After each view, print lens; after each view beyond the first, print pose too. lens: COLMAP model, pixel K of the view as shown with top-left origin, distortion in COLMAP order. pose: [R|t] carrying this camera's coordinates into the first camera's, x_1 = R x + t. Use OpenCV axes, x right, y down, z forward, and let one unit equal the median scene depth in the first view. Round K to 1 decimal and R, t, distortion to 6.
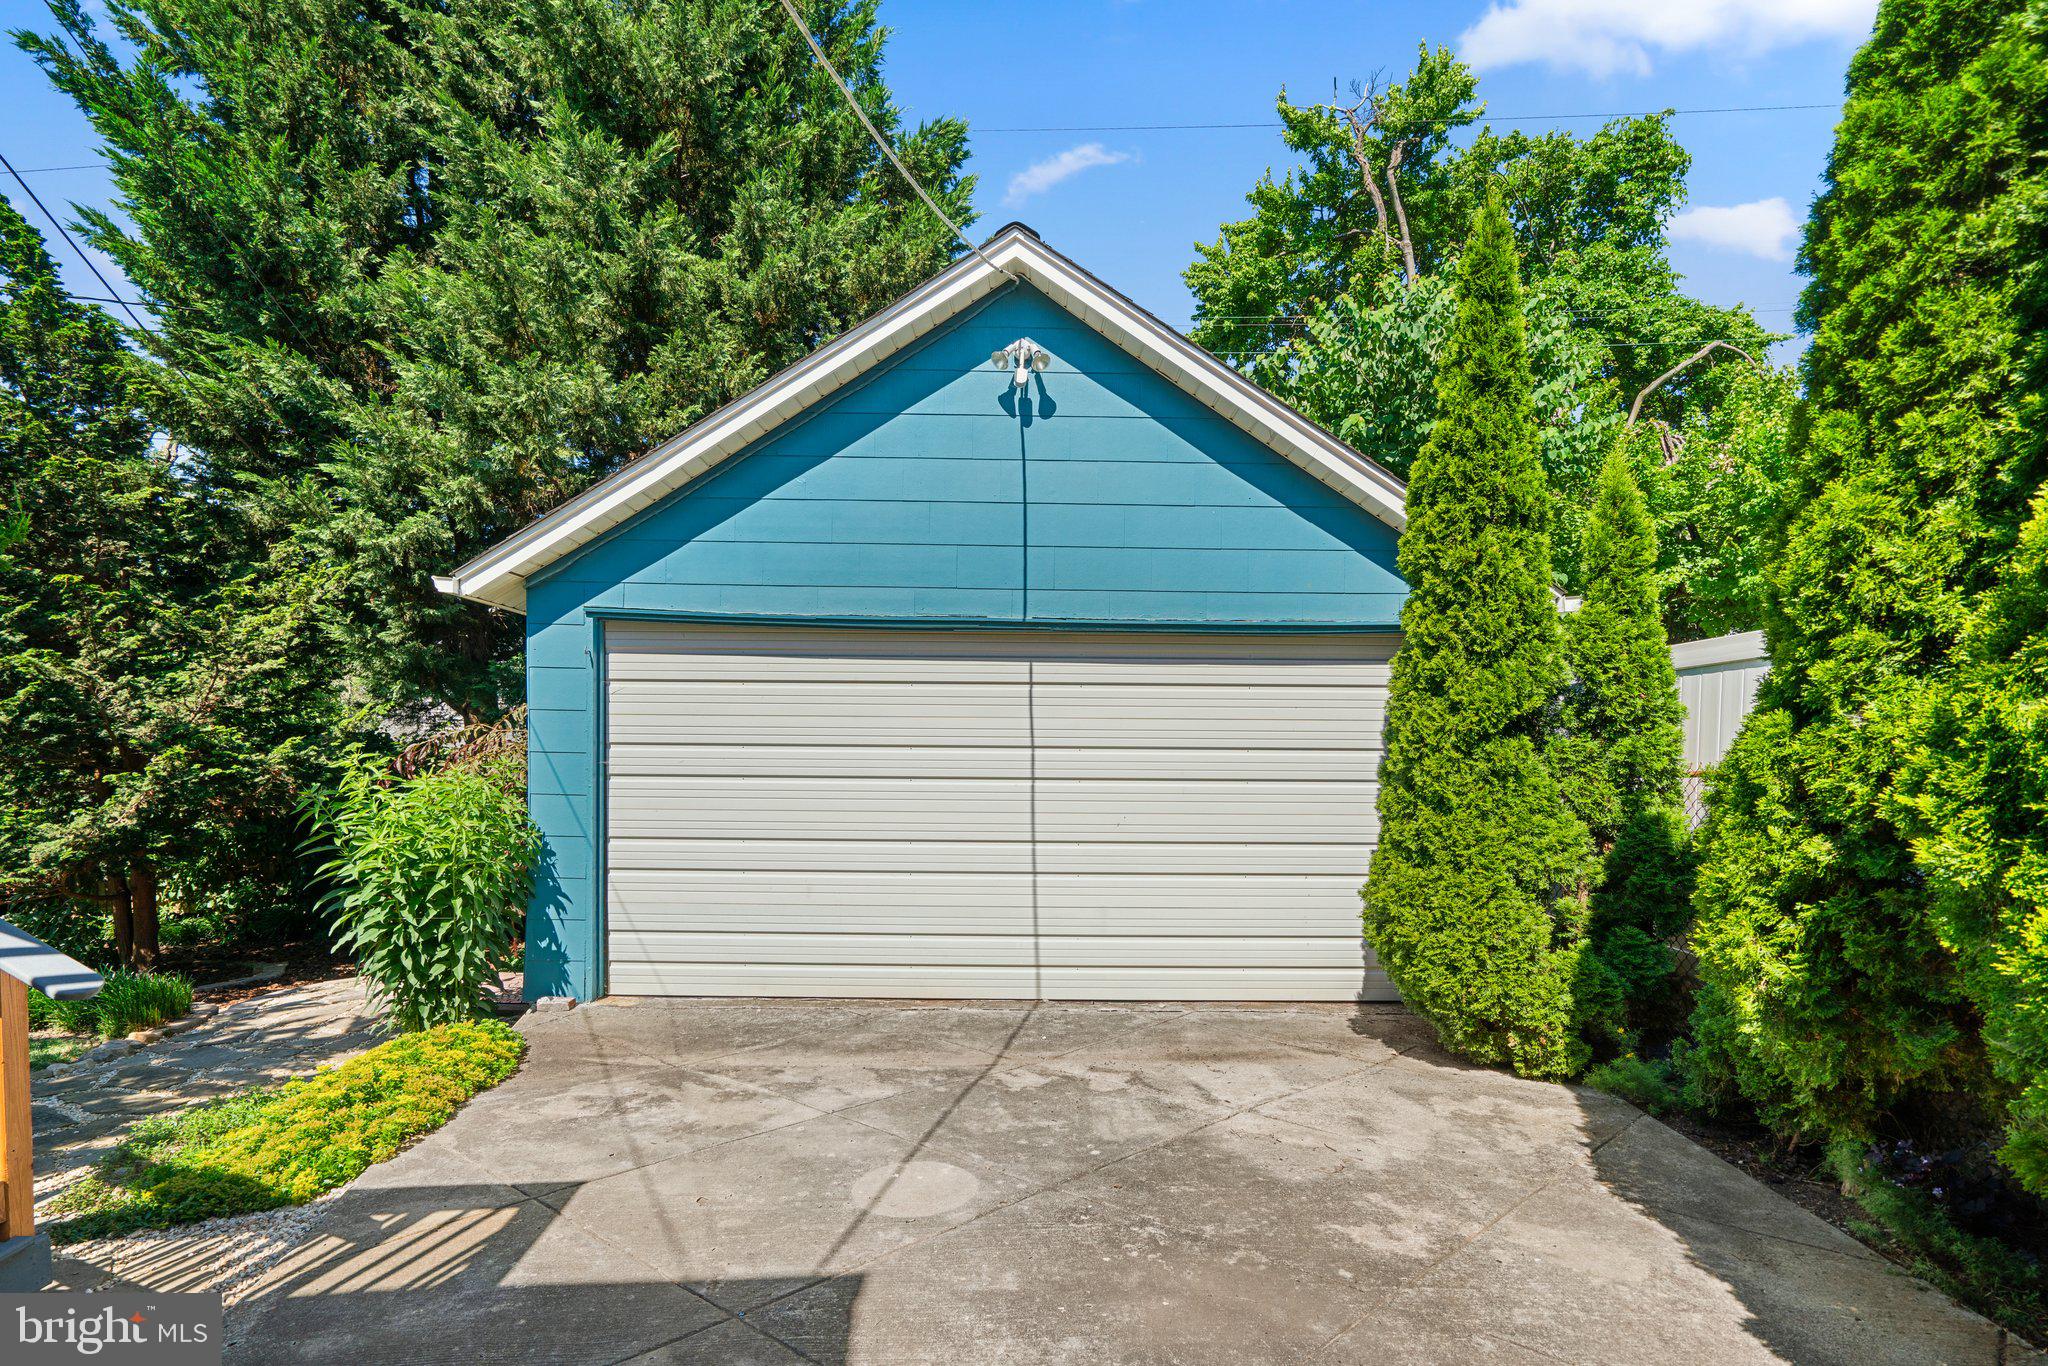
lens RADIAL K [[989.5, 0, 1030.7], [0, 989.5, 744.9], [0, 0, 1]] dist [0.002858, 0.000673]
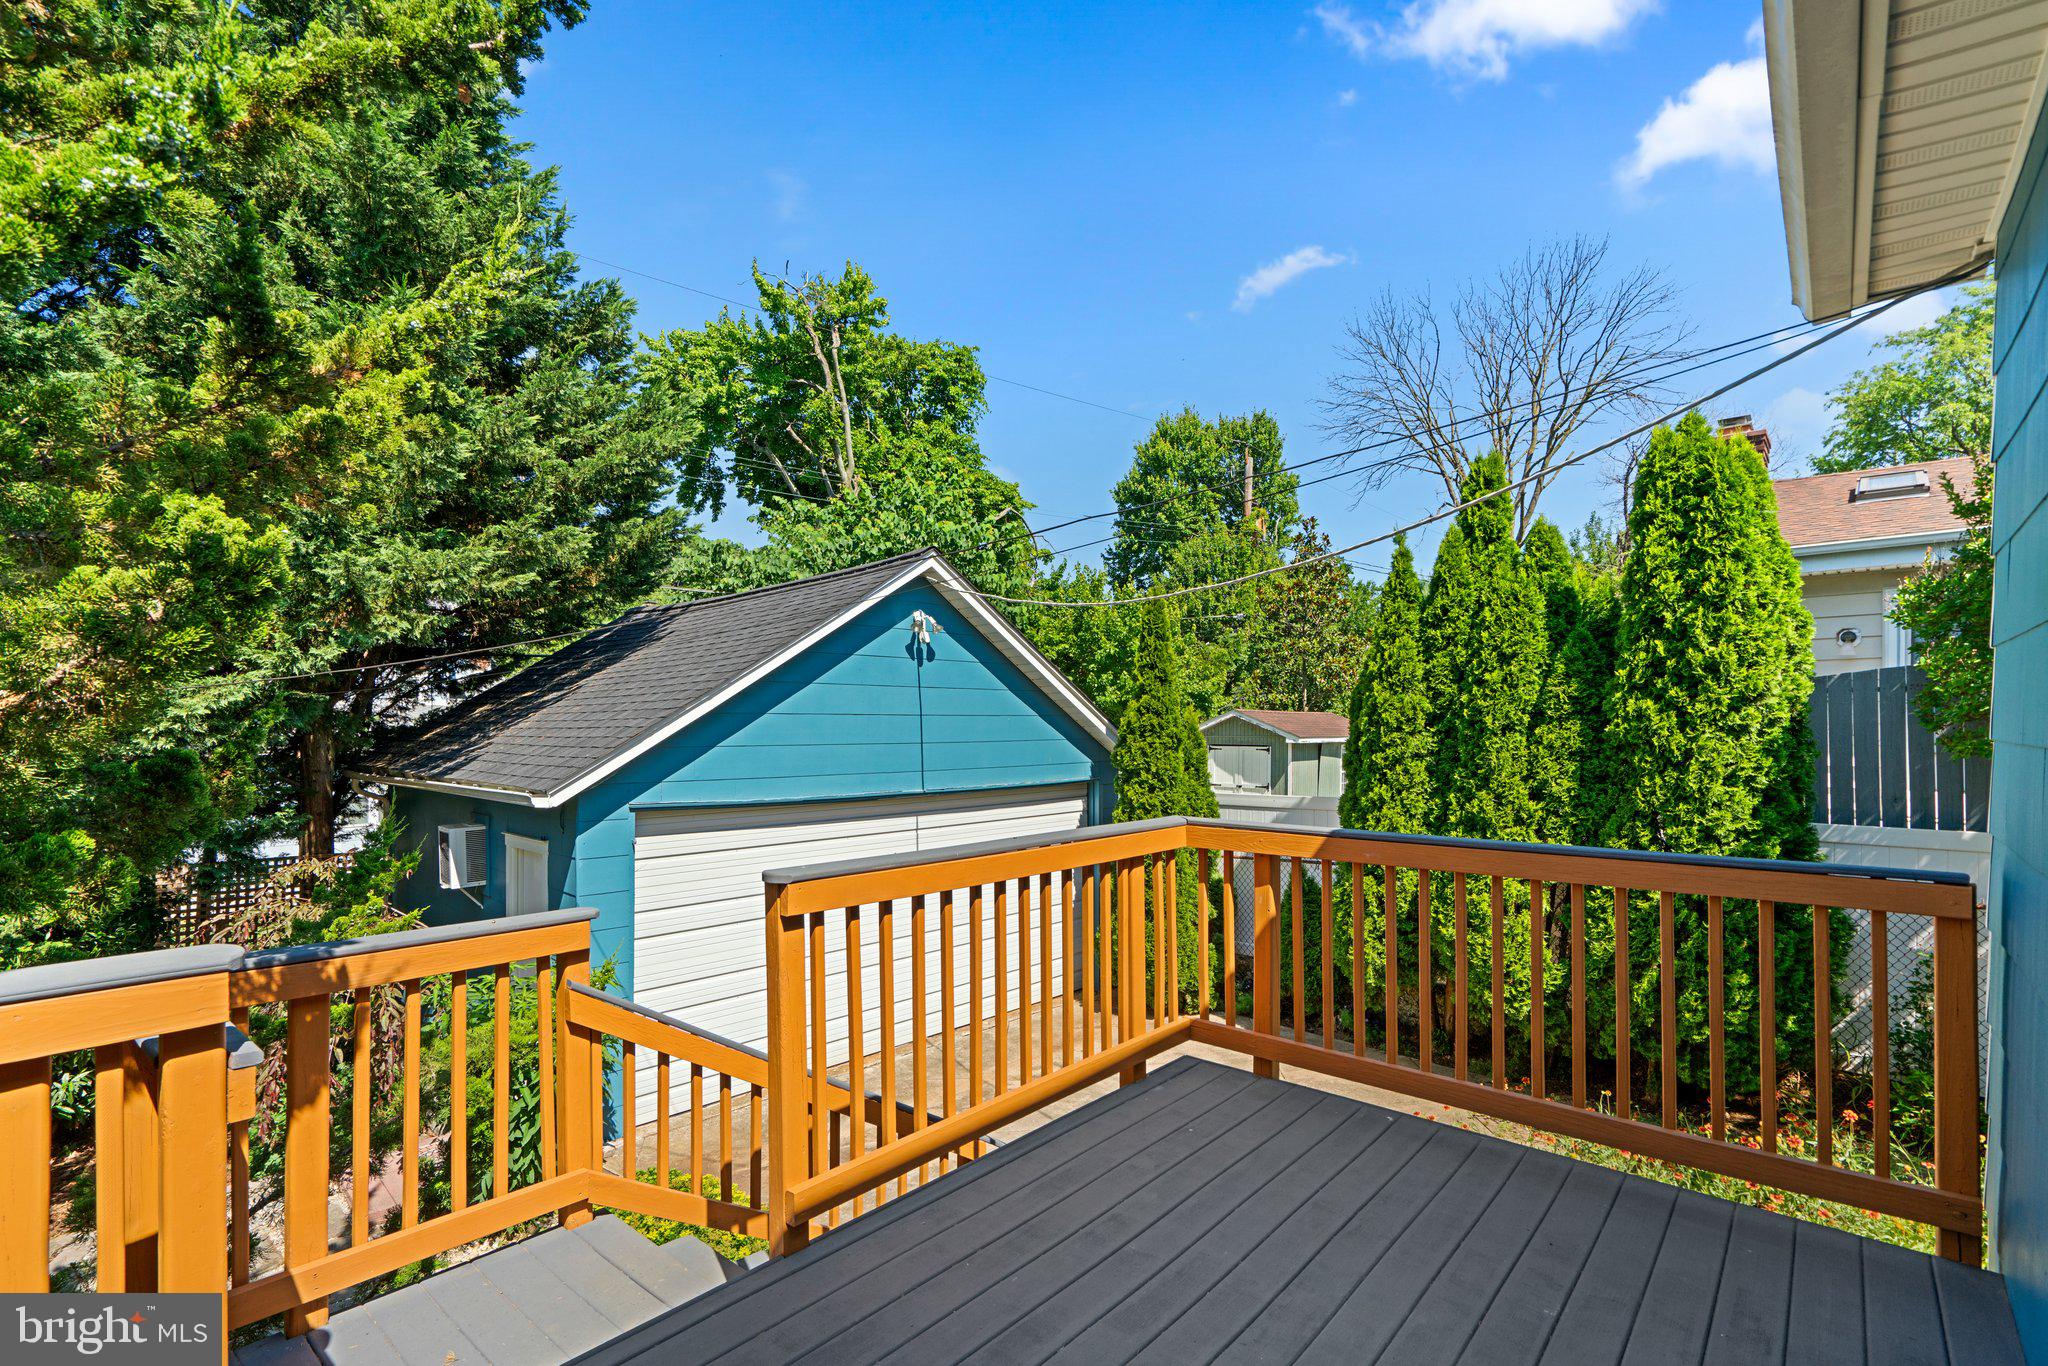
lens RADIAL K [[927.4, 0, 1019.8], [0, 927.4, 671.4], [0, 0, 1]] dist [-0.002522, 0.000291]
pose [[0.719052, 0.018693, 0.694705, -0.890416], [0.015355, 0.998967, -0.042773, -0.243968], [-0.694787, 0.041423, 0.718022, -0.154484]]
